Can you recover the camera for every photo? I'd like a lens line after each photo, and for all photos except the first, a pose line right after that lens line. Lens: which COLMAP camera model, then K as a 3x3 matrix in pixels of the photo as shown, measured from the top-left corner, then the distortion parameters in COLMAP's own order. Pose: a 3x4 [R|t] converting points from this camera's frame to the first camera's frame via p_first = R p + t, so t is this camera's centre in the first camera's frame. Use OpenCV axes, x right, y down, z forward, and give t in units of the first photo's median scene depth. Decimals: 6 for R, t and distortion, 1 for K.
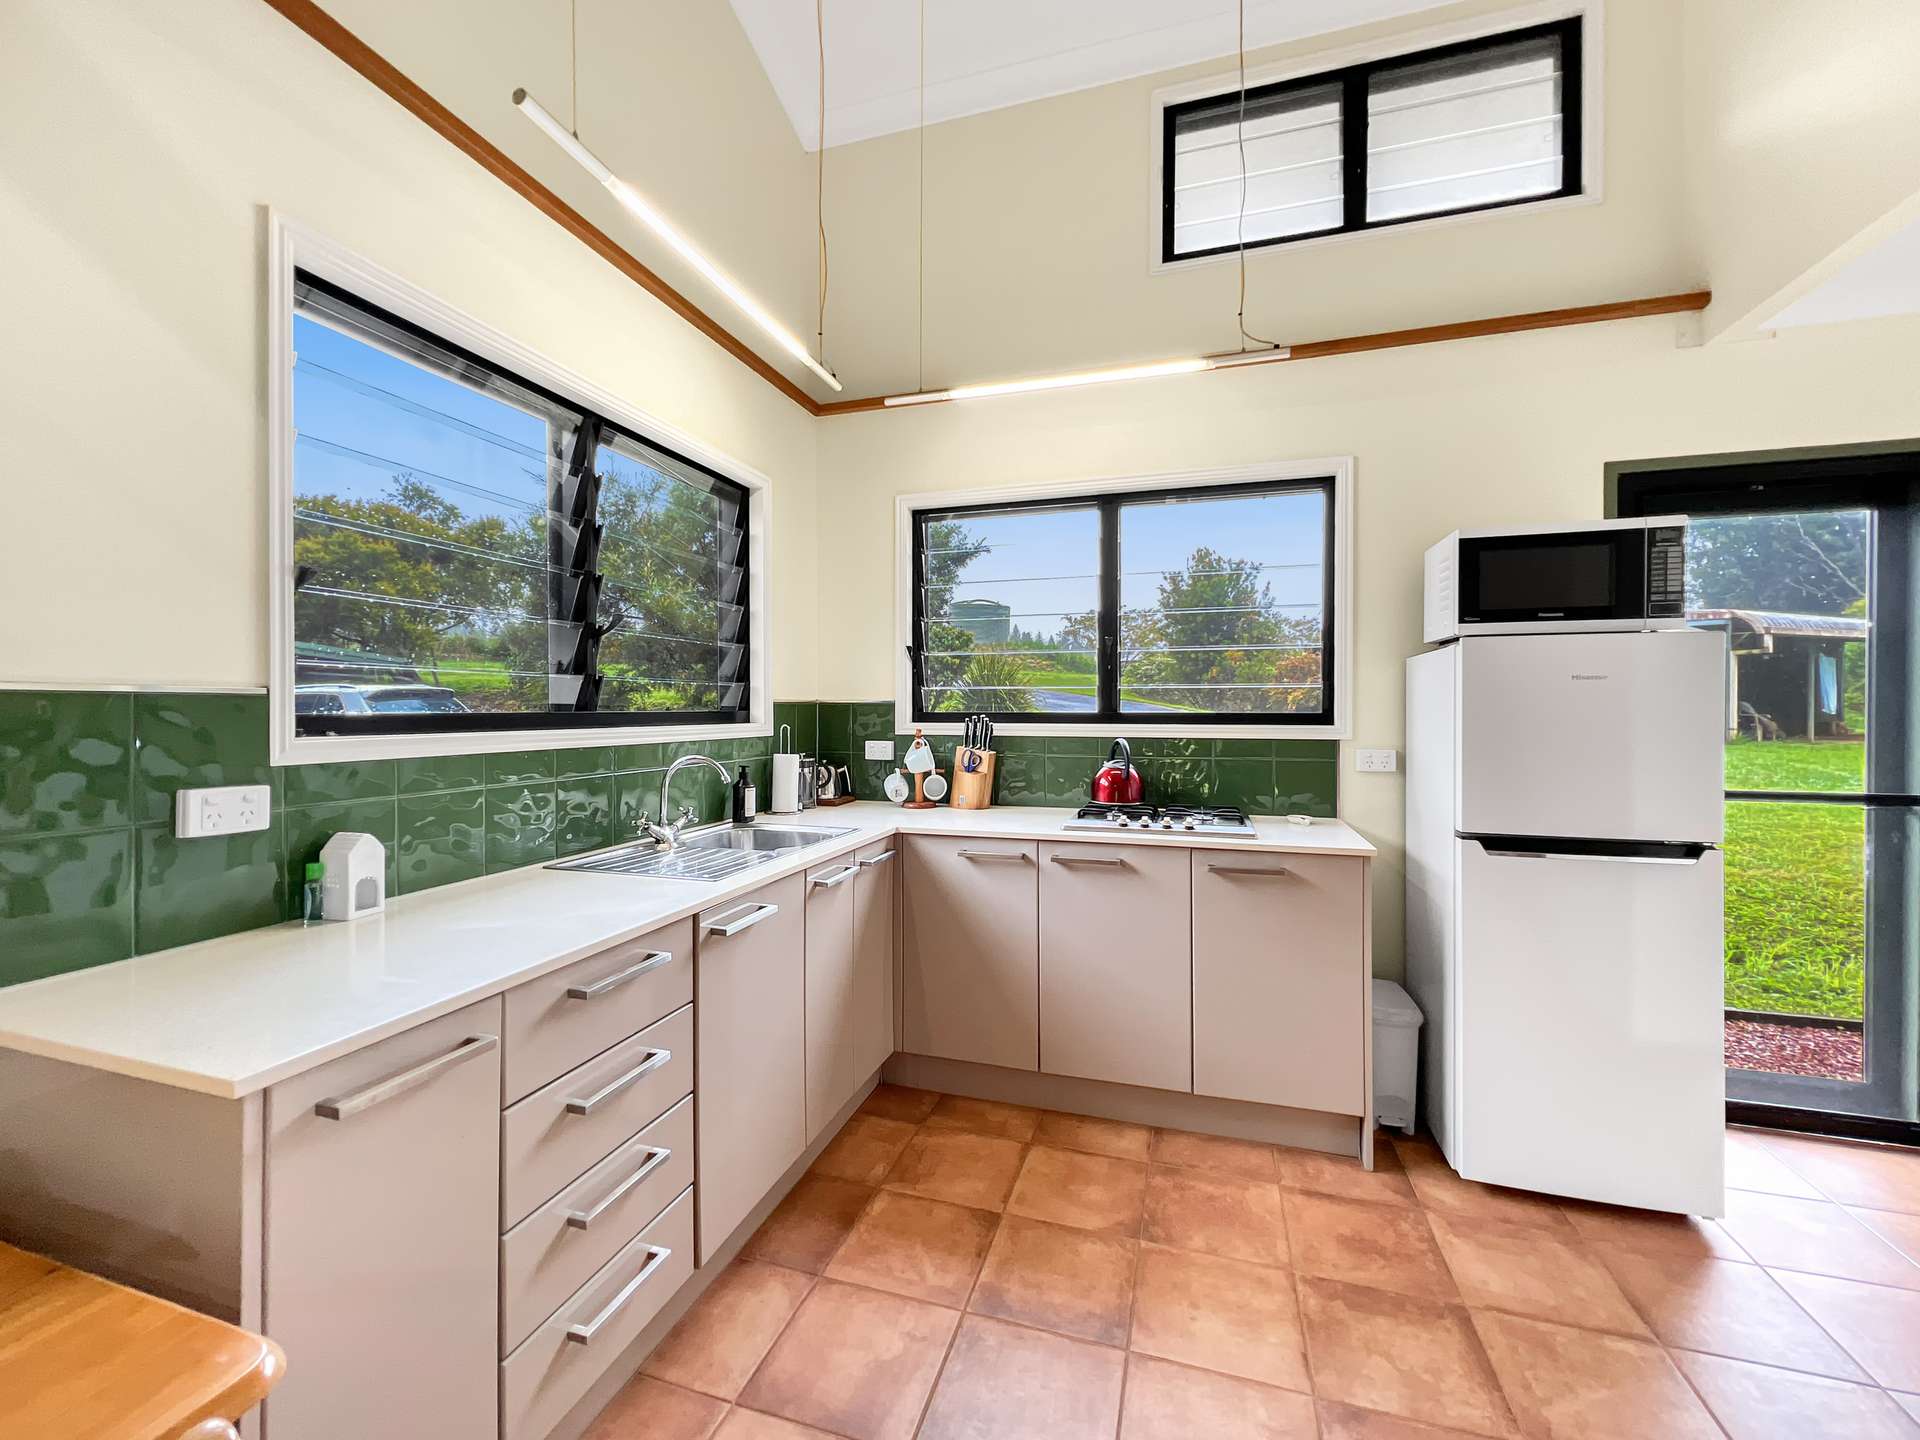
lens RADIAL K [[788.9, 0, 955.0], [0, 788.9, 708.8], [0, 0, 1]] dist [0.000073, -0.000059]
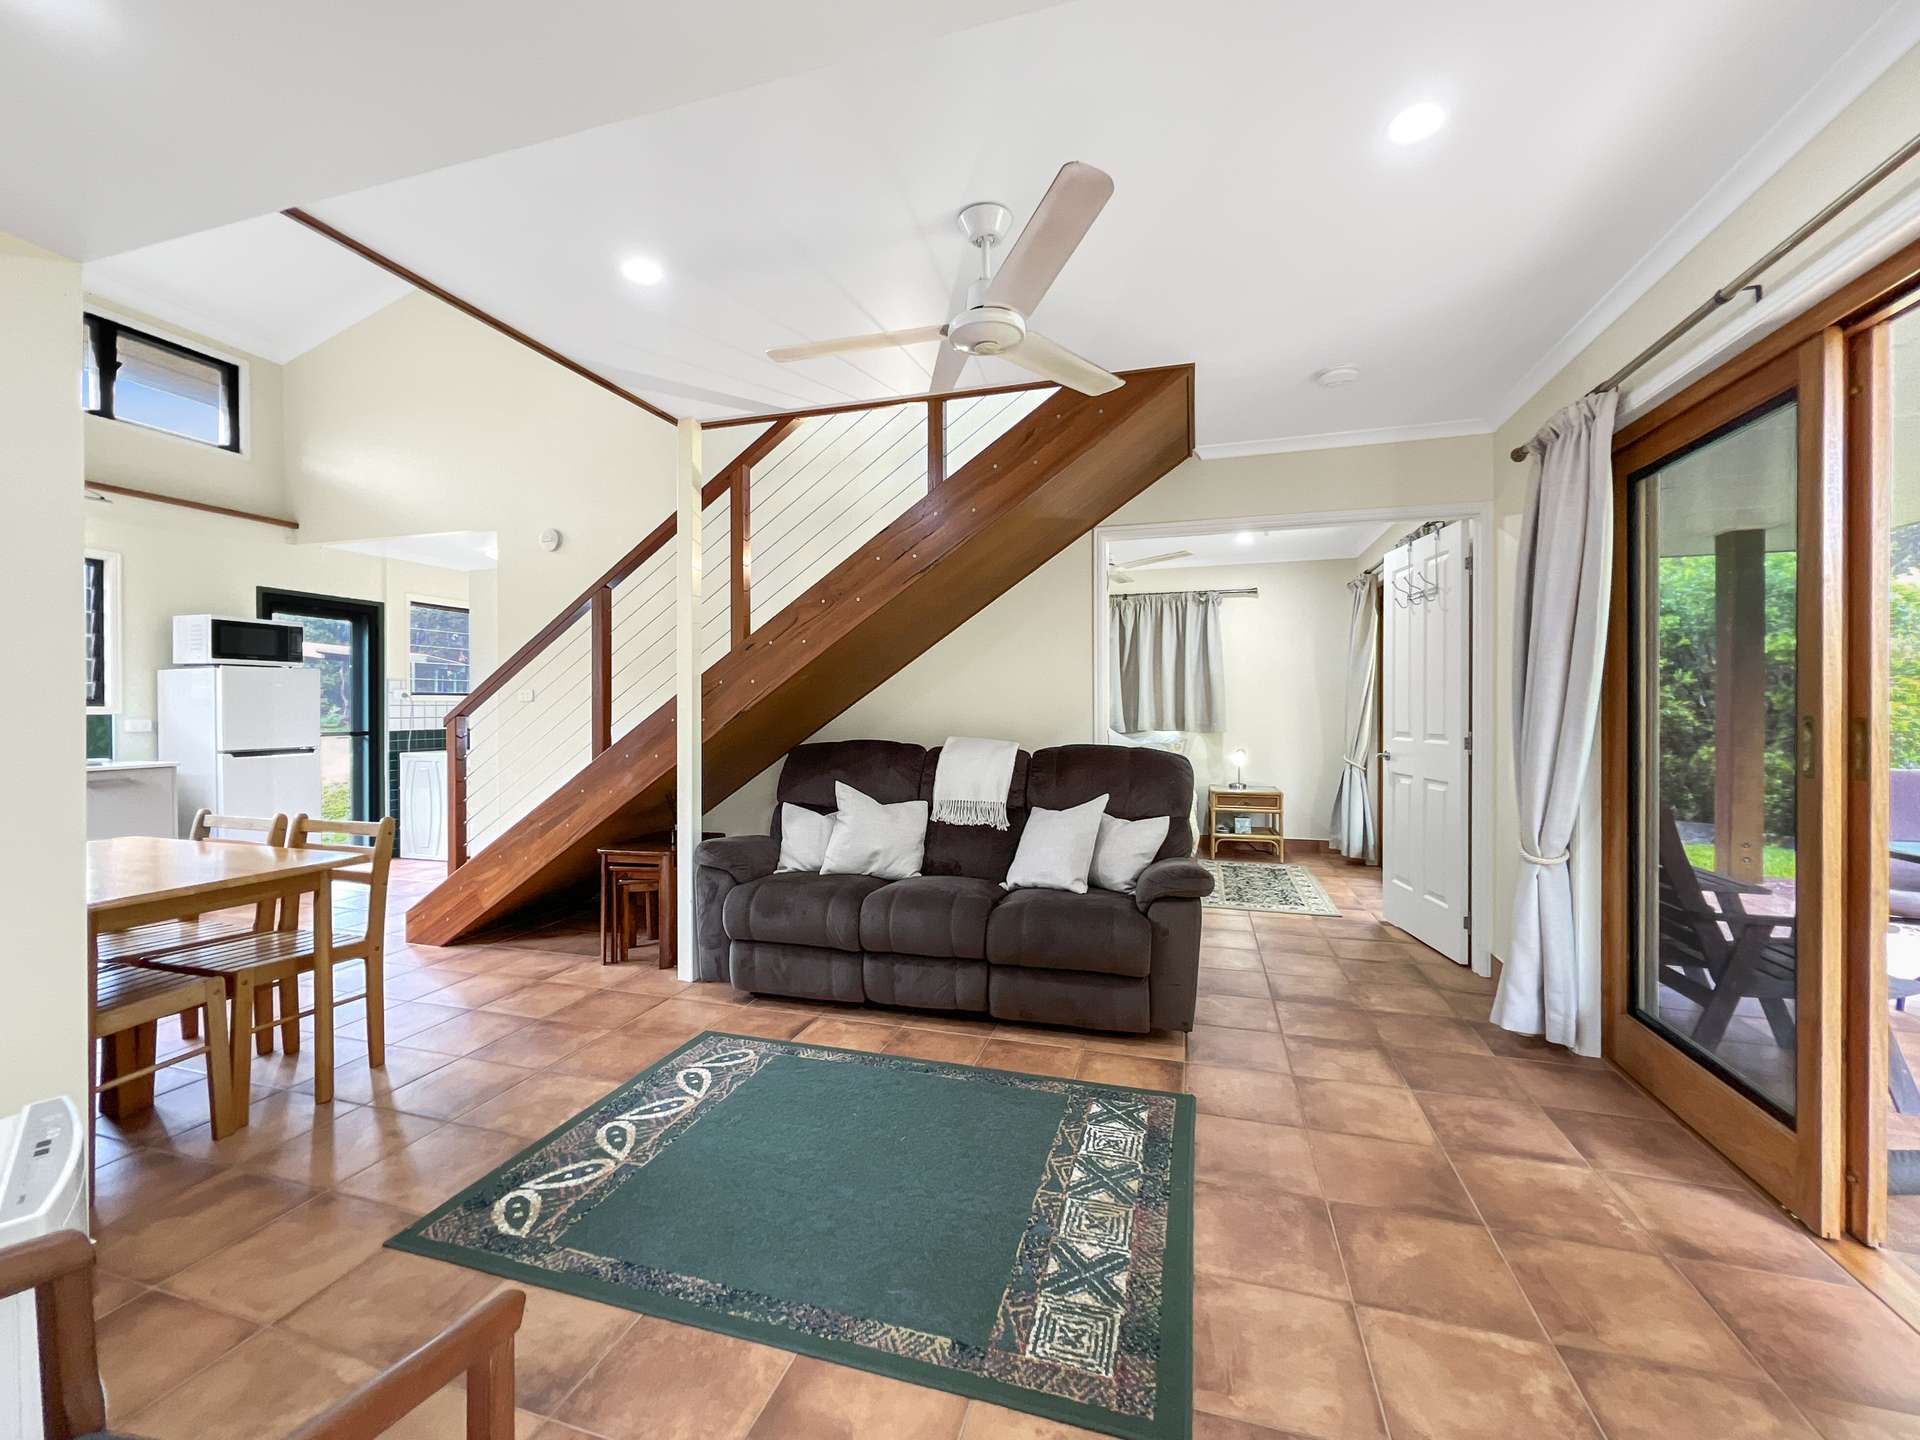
lens RADIAL K [[769.4, 0, 947.6], [0, 769.4, 711.3], [0, 0, 1]] dist [0.013772, 0.000061]
pose [[-0.013174, -0.002214, 0.999911, -1.576297], [0.003117, 0.999993, 0.002255, 0.042779], [-0.999908, 0.003146, -0.013167, -1.029298]]
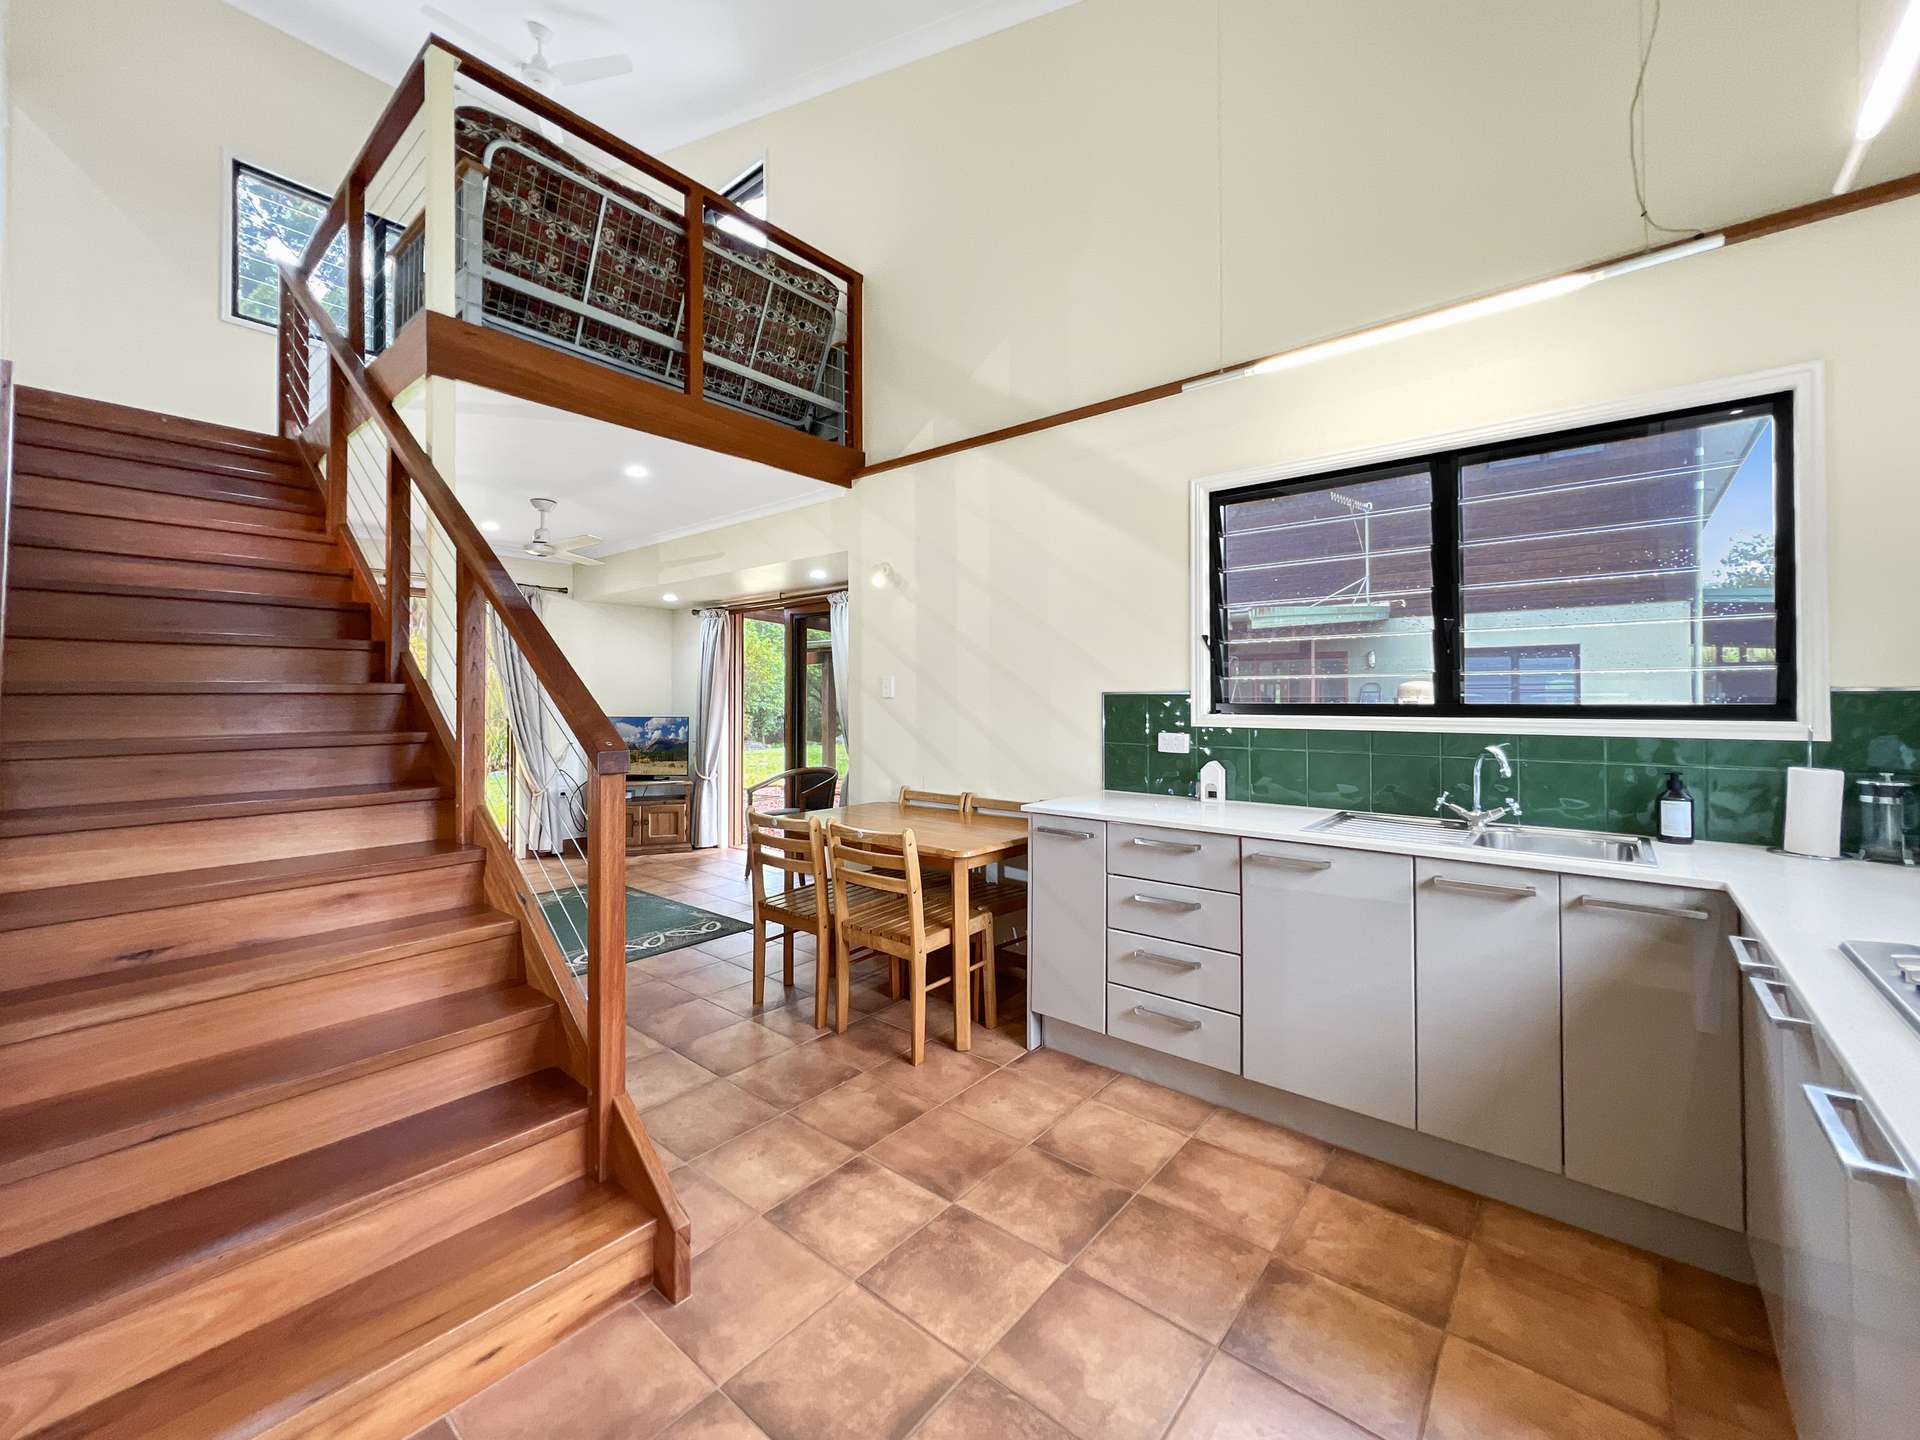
lens RADIAL K [[769.4, 0, 947.6], [0, 769.4, 711.3], [0, 0, 1]] dist [0.013772, 0.000061]
pose [[-0.385283, 0.011179, -0.922731, 0.955786], [-0.005140, 0.999885, 0.014260, 0.004243], [0.922784, 0.010237, -0.385181, 0.814961]]
